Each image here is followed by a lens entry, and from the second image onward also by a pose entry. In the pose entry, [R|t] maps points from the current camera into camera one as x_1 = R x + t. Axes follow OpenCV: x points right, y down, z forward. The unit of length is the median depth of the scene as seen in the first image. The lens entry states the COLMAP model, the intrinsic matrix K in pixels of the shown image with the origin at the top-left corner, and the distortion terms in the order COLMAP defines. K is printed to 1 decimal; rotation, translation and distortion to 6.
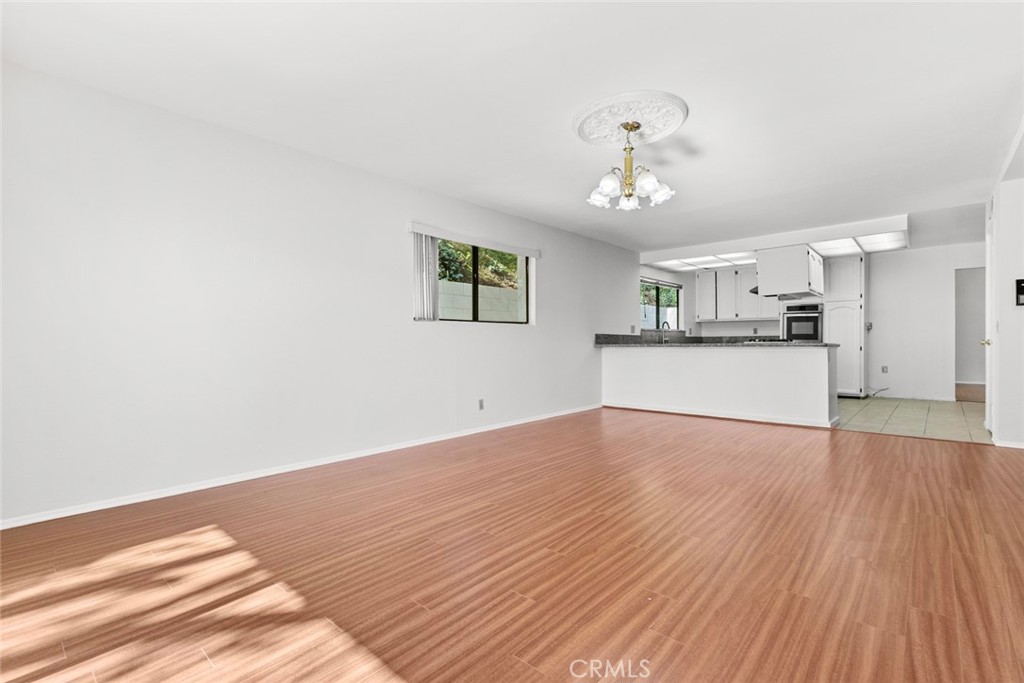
lens RADIAL K [[468.5, 0, 506.5], [0, 468.5, 341.7], [0, 0, 1]] dist [0.003397, 0.000324]
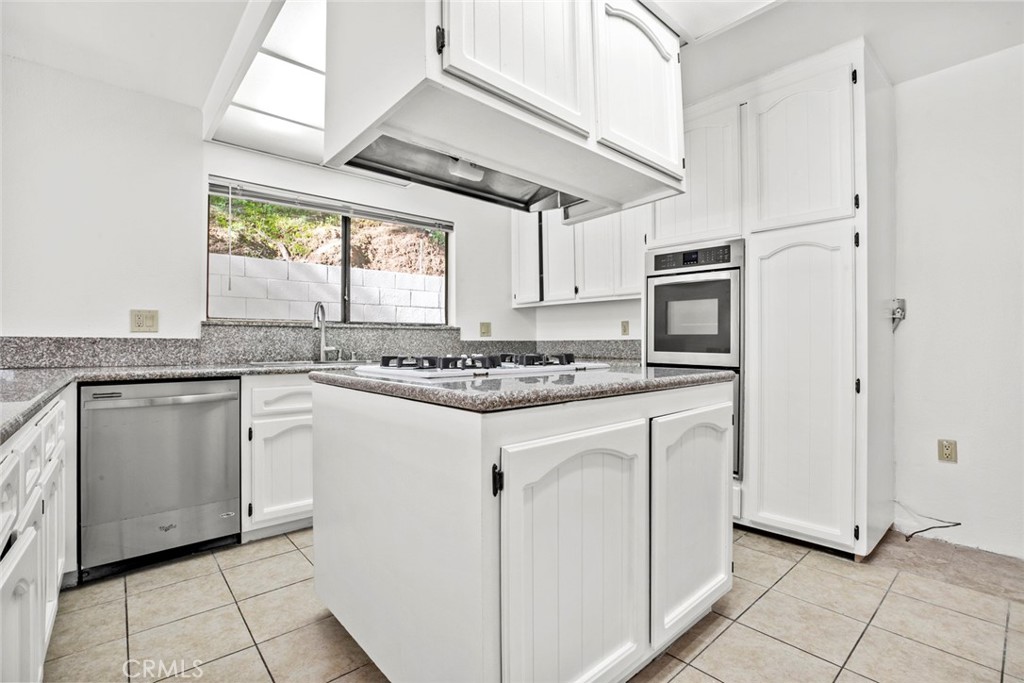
lens RADIAL K [[468.5, 0, 517.5], [0, 468.5, 341.6], [0, 0, 1]] dist [0.003397, 0.000324]
pose [[0.994946, 0.003594, -0.100351, 0.535583], [-0.004488, 0.999952, -0.008681, -0.007245], [0.100315, 0.009088, 0.994914, 0.643236]]
